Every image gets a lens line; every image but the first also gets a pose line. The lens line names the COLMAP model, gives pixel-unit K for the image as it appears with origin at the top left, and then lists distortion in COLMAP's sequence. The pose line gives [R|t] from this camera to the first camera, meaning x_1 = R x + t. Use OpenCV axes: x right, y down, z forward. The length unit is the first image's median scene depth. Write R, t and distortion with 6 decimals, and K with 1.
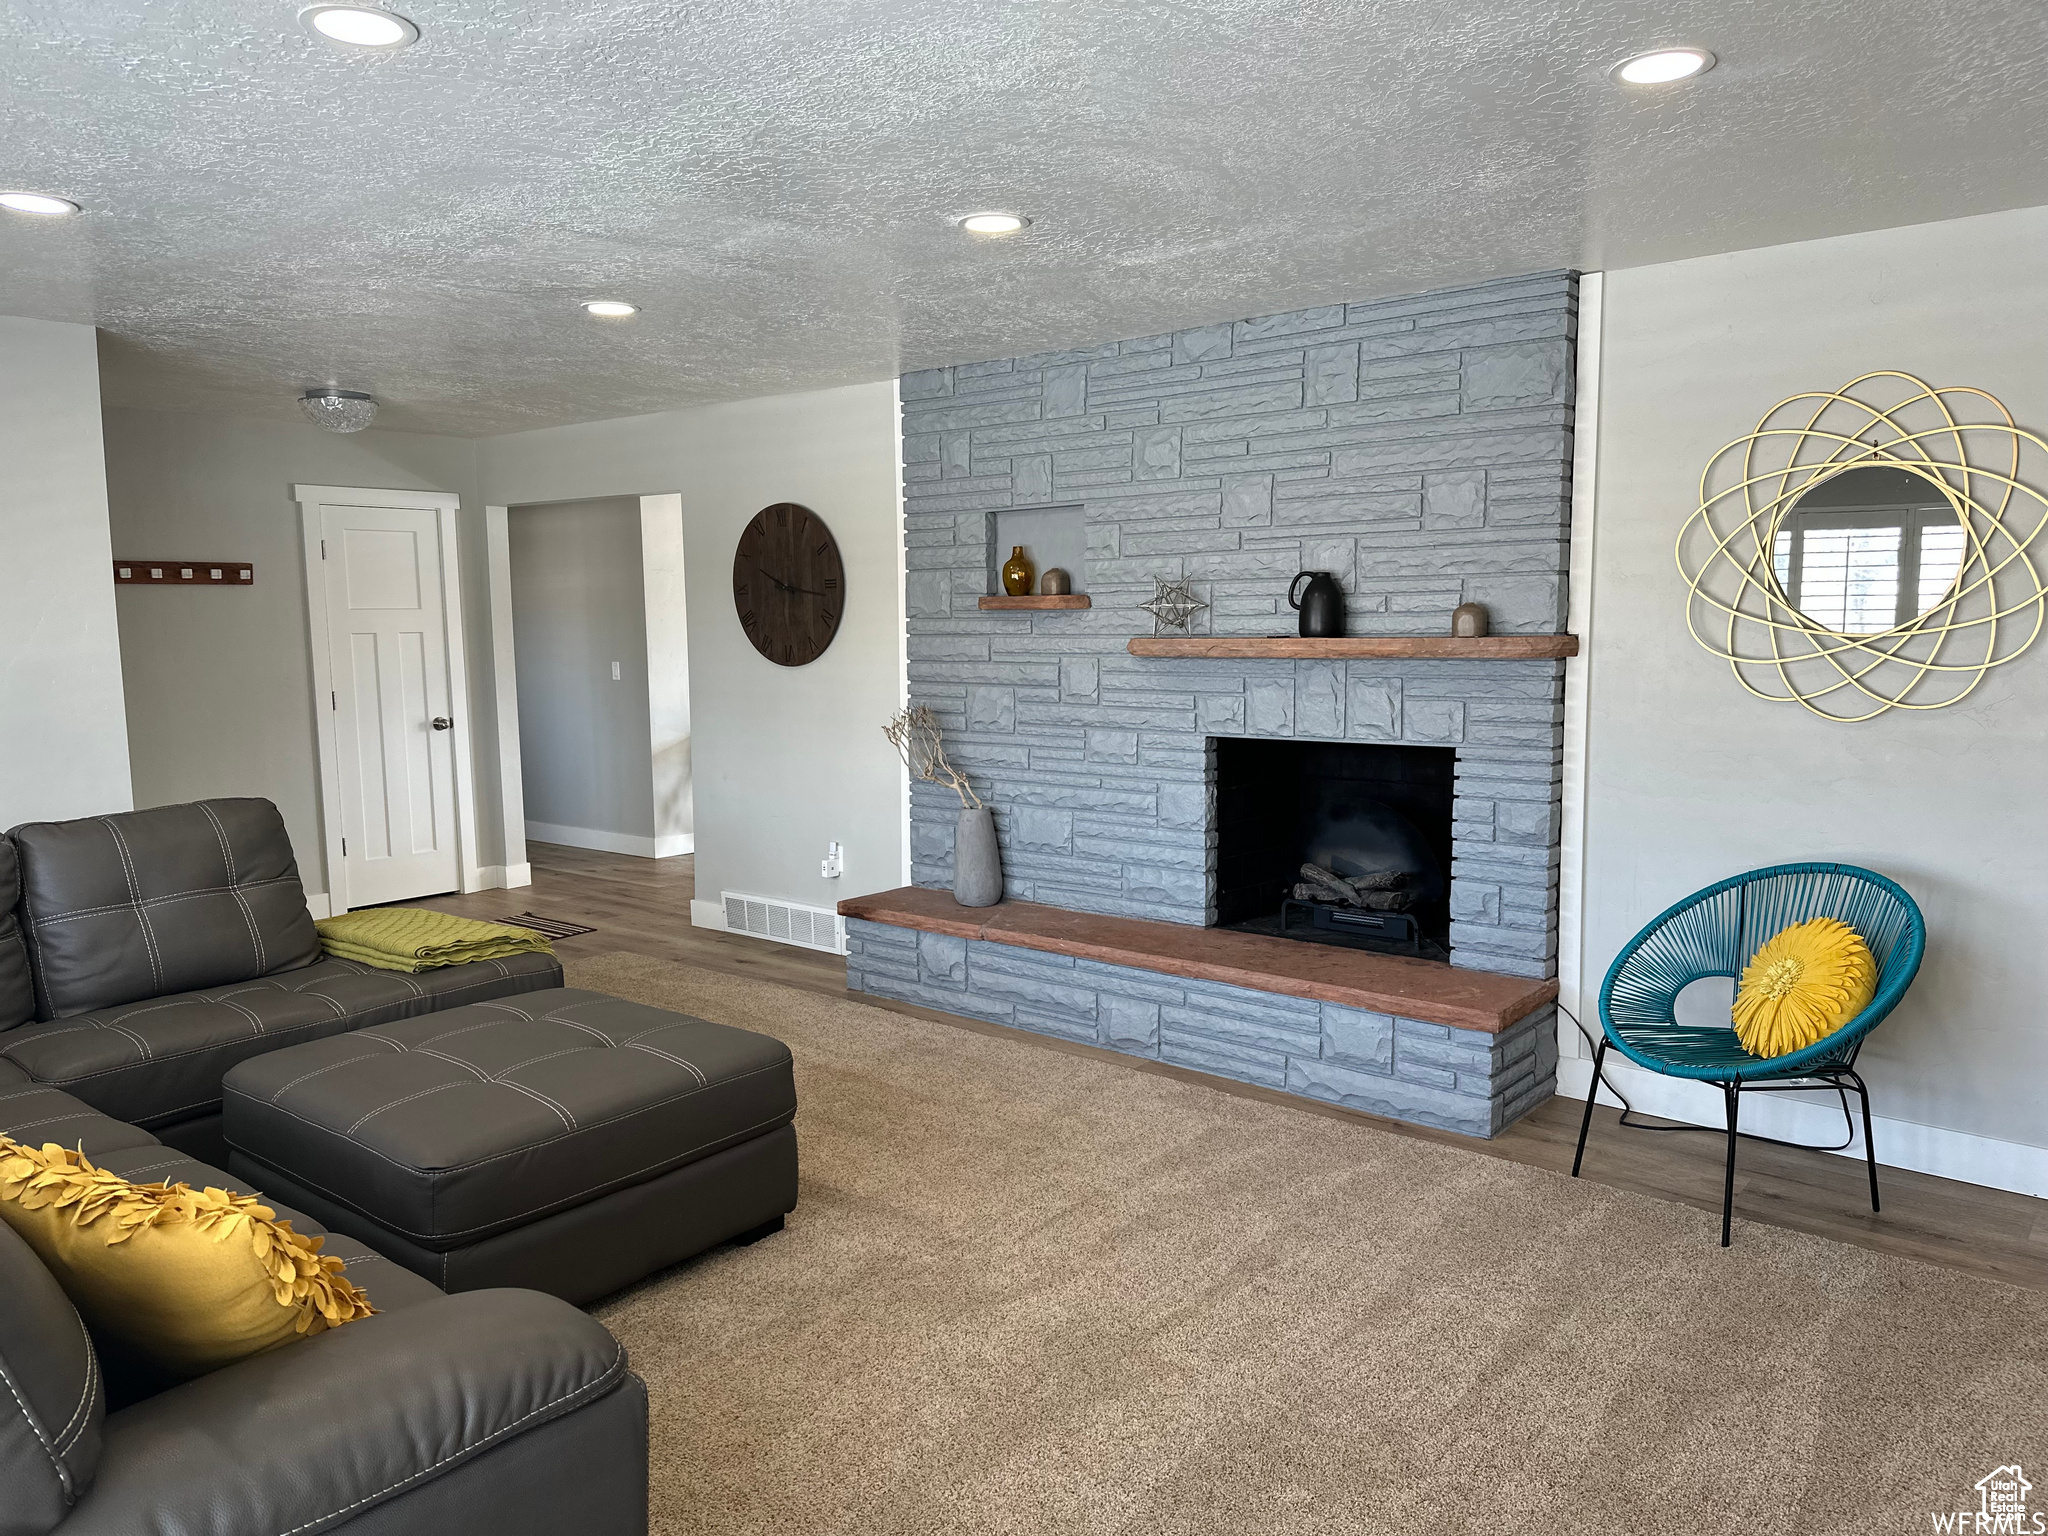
lens RADIAL K [[1420.6, 0, 1029.9], [0, 1420.6, 766.0], [0, 0, 1]] dist [0.124939, -0.185419]
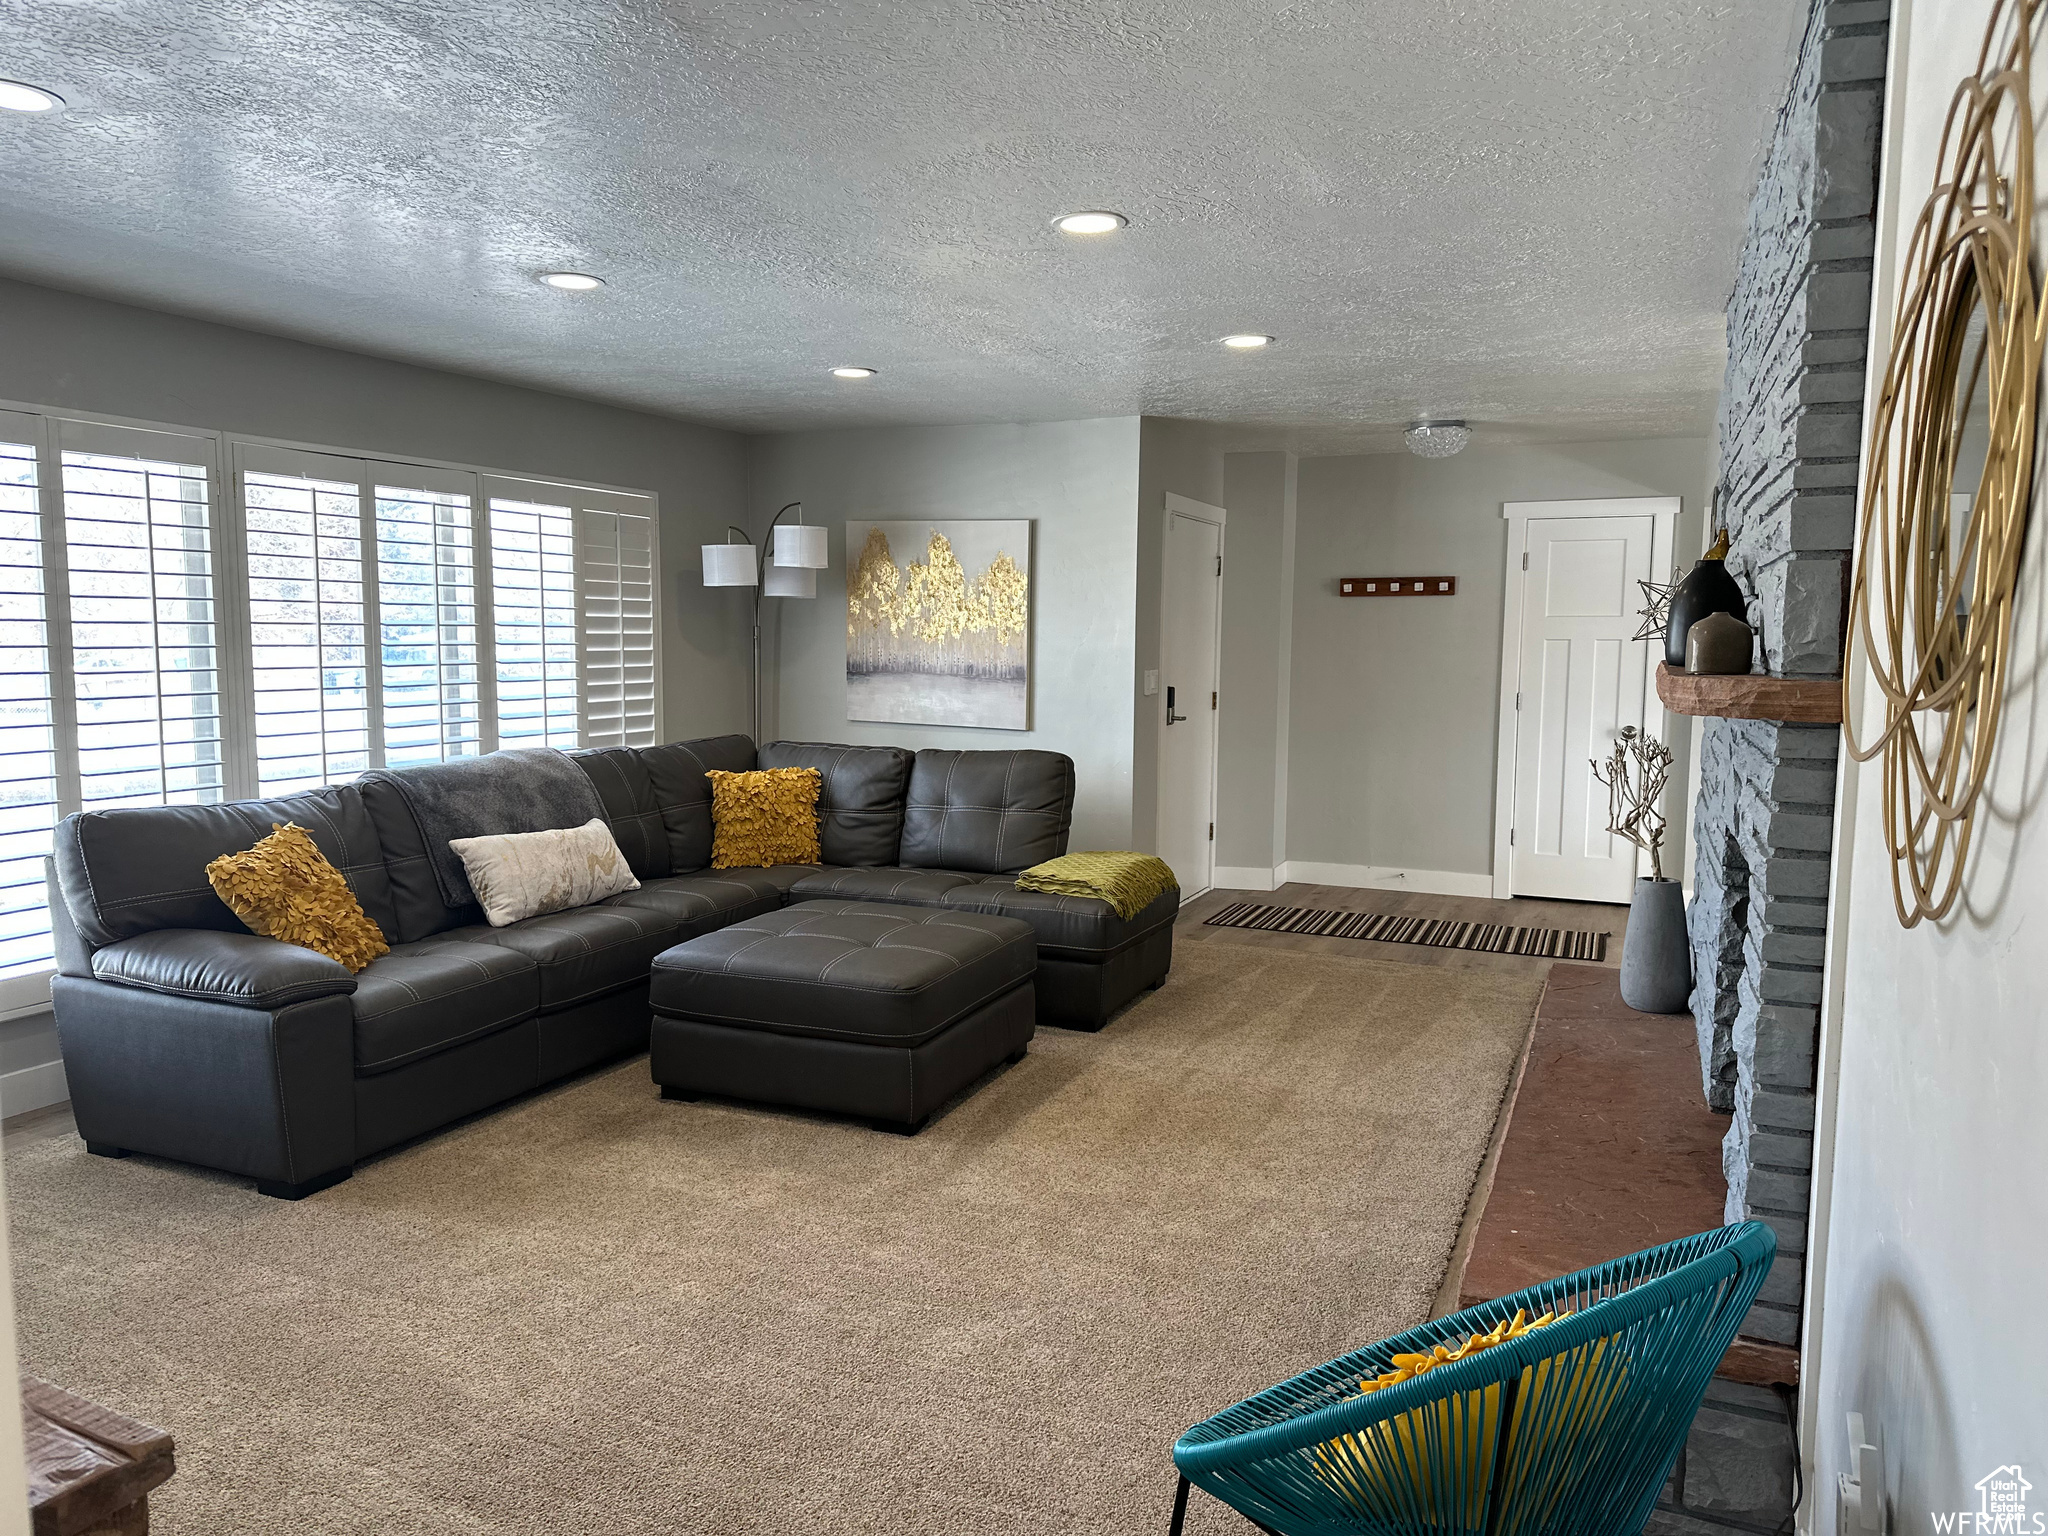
lens RADIAL K [[1420.6, 0, 1029.9], [0, 1420.6, 766.0], [0, 0, 1]] dist [0.124939, -0.185419]
pose [[0.246770, 0.102908, -0.963595, 0.518581], [-0.109066, 0.990977, 0.077902, -0.044761], [0.962917, 0.085872, 0.255767, 0.415496]]
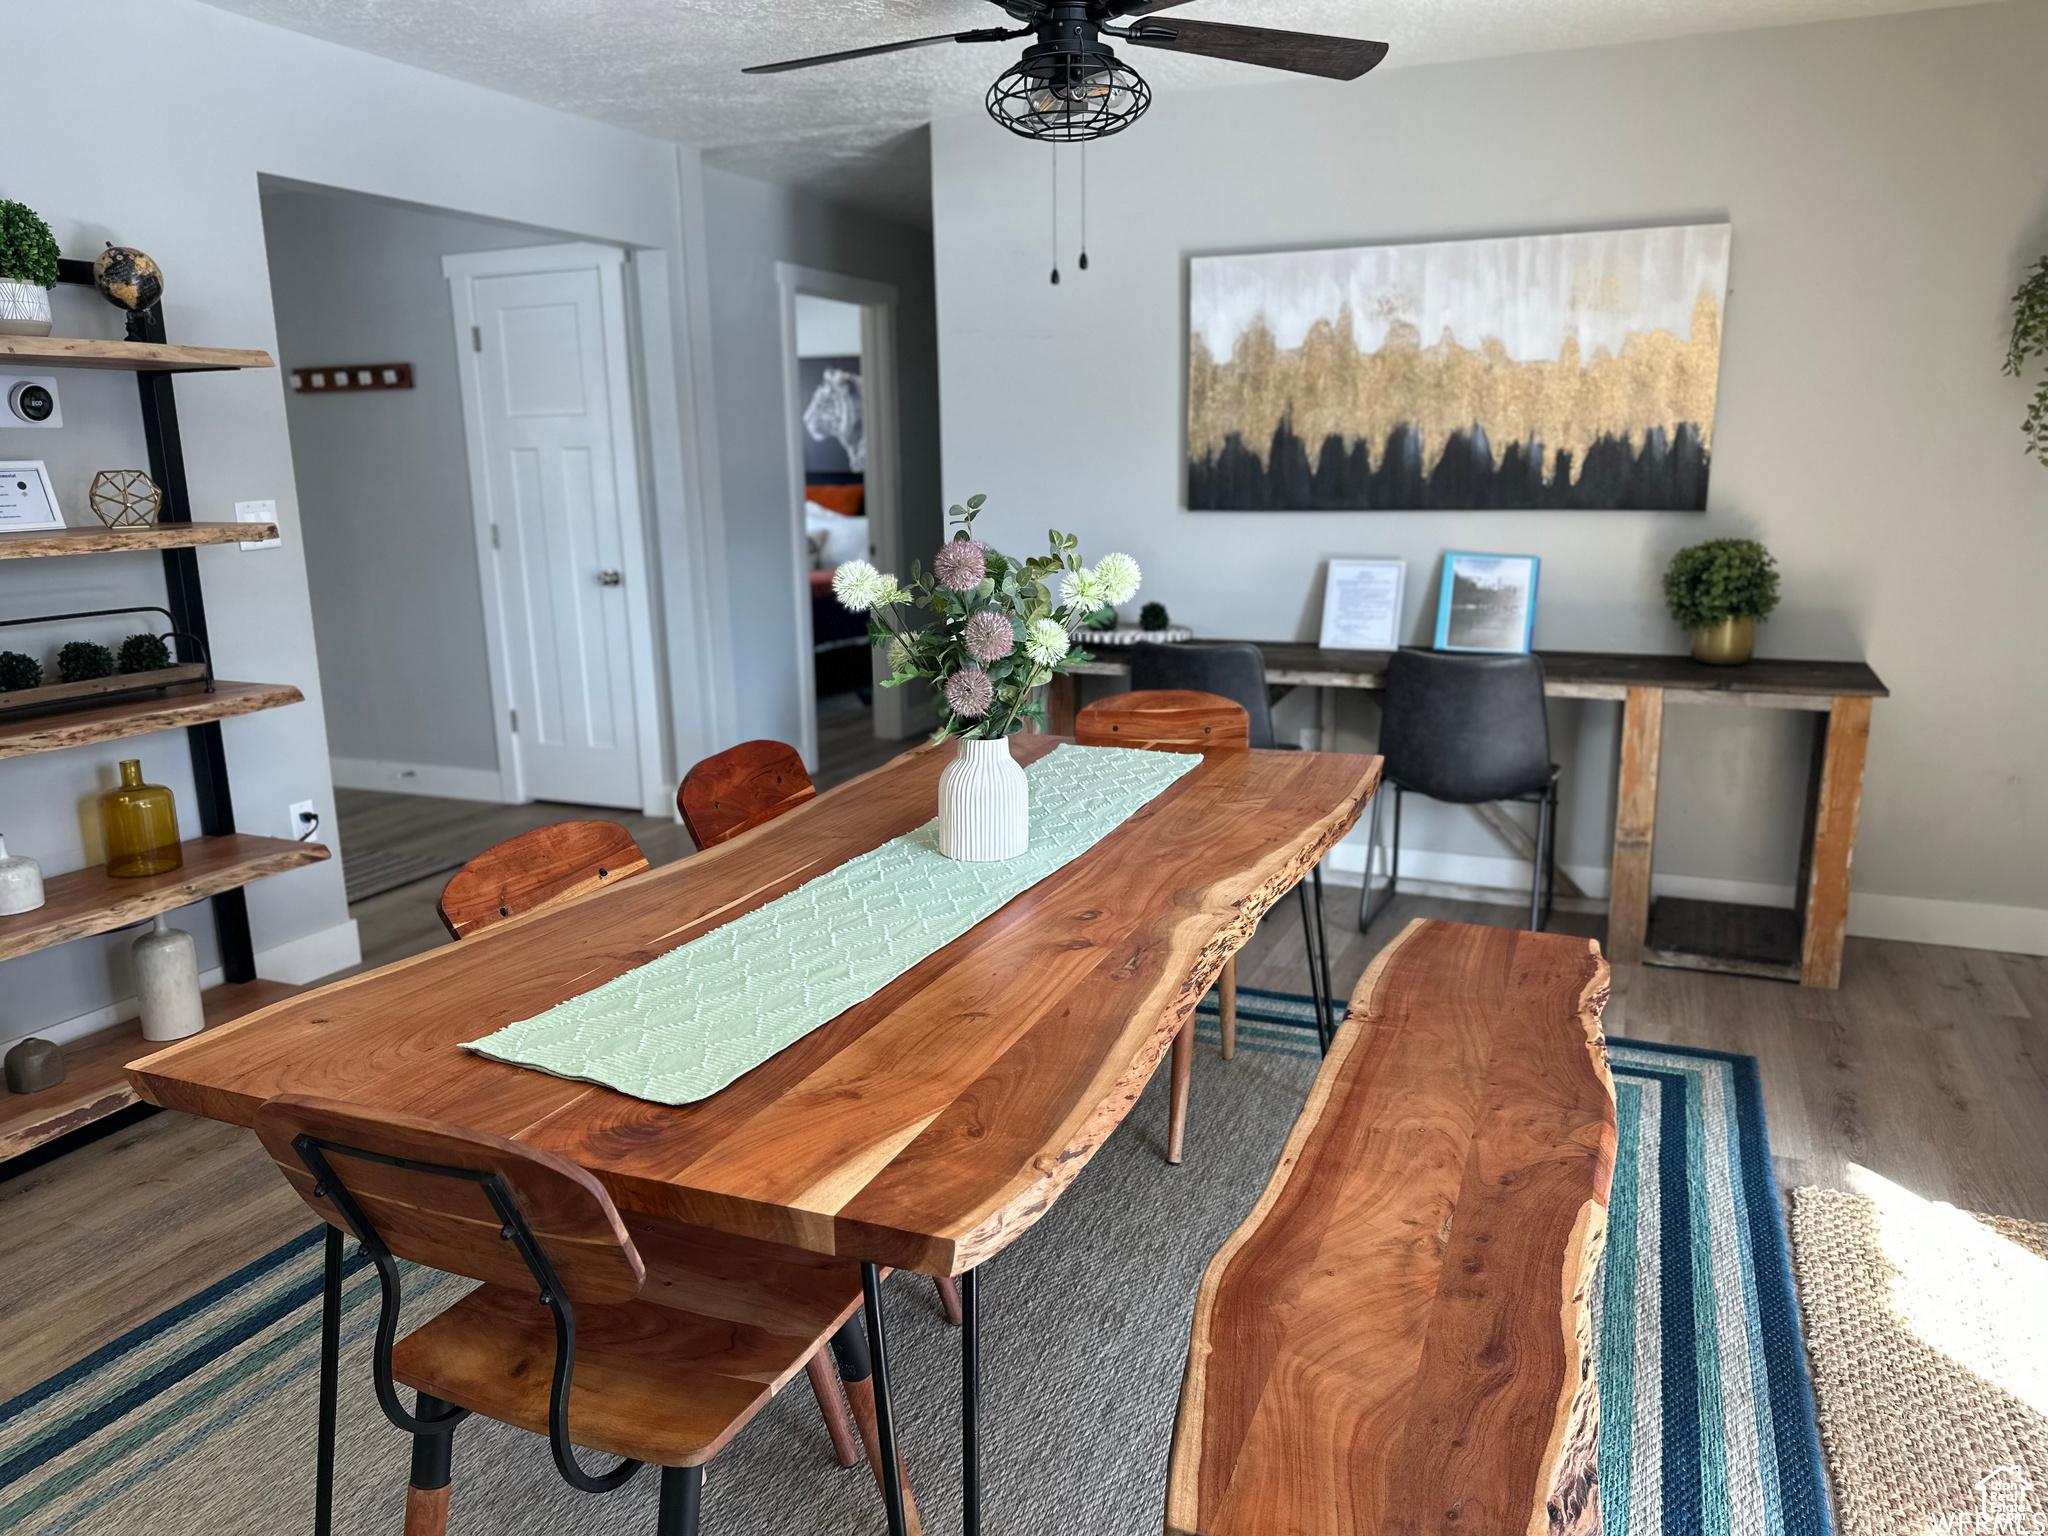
lens RADIAL K [[1420.6, 0, 1029.9], [0, 1420.6, 766.0], [0, 0, 1]] dist [0.124939, -0.185419]
pose [[0.251512, 0.206120, -0.945651, 0.401643], [-0.087791, 0.977890, 0.189797, -0.107698], [0.963864, 0.035284, 0.264046, 1.187557]]
